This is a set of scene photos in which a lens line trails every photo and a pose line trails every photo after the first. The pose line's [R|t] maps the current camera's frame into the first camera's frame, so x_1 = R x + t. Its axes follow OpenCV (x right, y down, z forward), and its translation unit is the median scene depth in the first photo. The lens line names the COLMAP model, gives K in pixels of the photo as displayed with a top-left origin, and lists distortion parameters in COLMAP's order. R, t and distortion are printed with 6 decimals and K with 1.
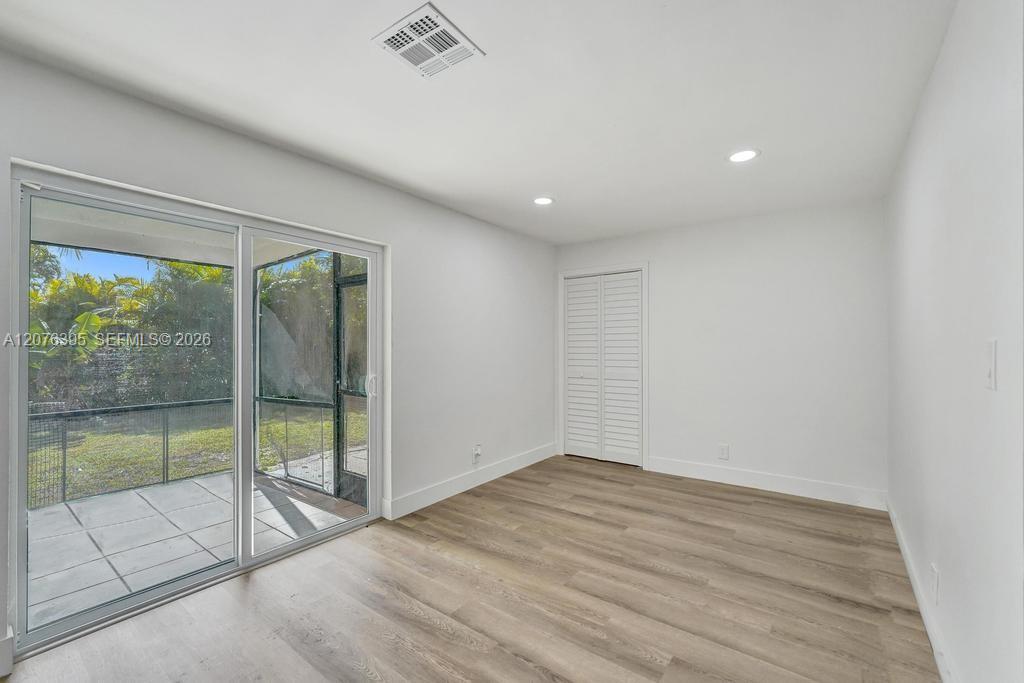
lens RADIAL K [[428.7, 0, 512.7], [0, 428.7, 341.9], [0, 0, 1]] dist [-0.011727, 0.004074]
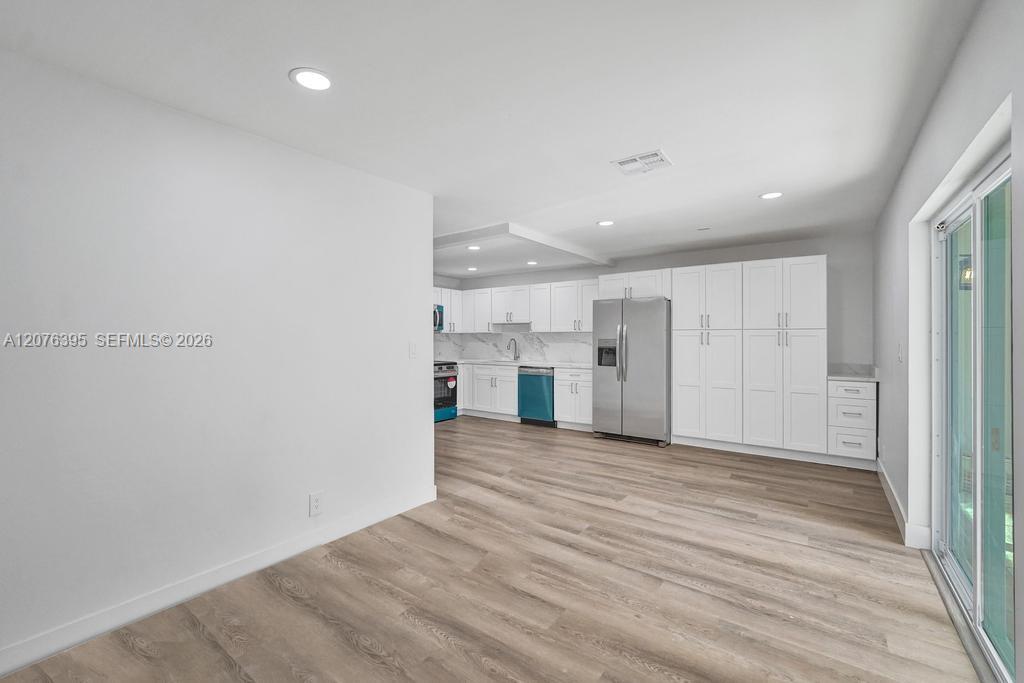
lens RADIAL K [[428.7, 0, 512.0], [0, 428.7, 339.8], [0, 0, 1]] dist [-0.011727, 0.004074]
pose [[-0.999910, 0.005215, -0.012344, 0.175556], [0.005212, 0.999986, 0.000333, -0.004922], [0.012345, 0.000268, -0.999924, 1.387758]]
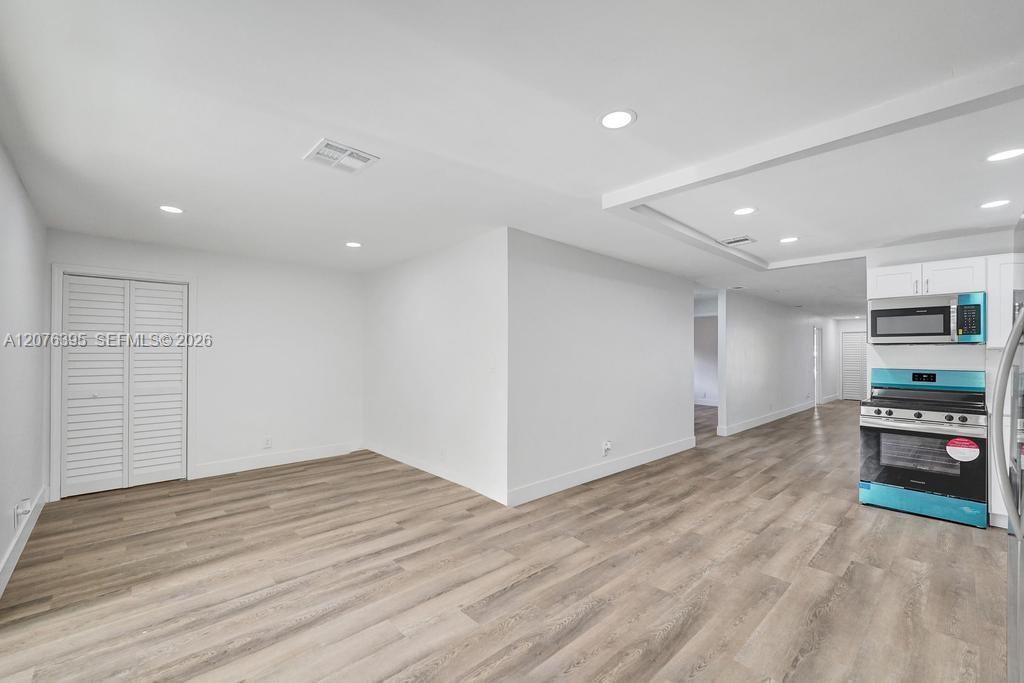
lens RADIAL K [[428.7, 0, 514.1], [0, 428.7, 351.0], [0, 0, 1]] dist [-0.011727, 0.004074]
pose [[0.166983, 0.009934, 0.985910, -0.802854], [-0.009296, 0.999921, -0.008501, -0.012513], [-0.985916, -0.007746, 0.167063, 0.087844]]
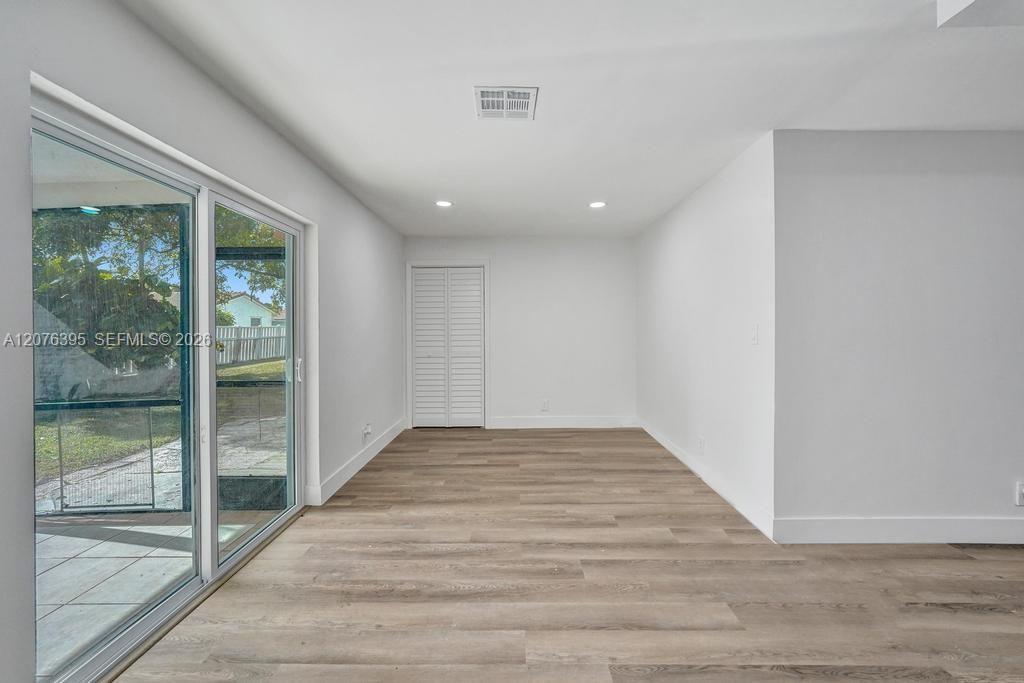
lens RADIAL K [[428.7, 0, 510.7], [0, 428.7, 328.7], [0, 0, 1]] dist [-0.011727, 0.004074]
pose [[0.805702, -0.002648, 0.592315, -0.513512], [-0.001083, 0.999982, 0.005944, 0.003834], [-0.592320, -0.005431, 0.805685, -0.050615]]
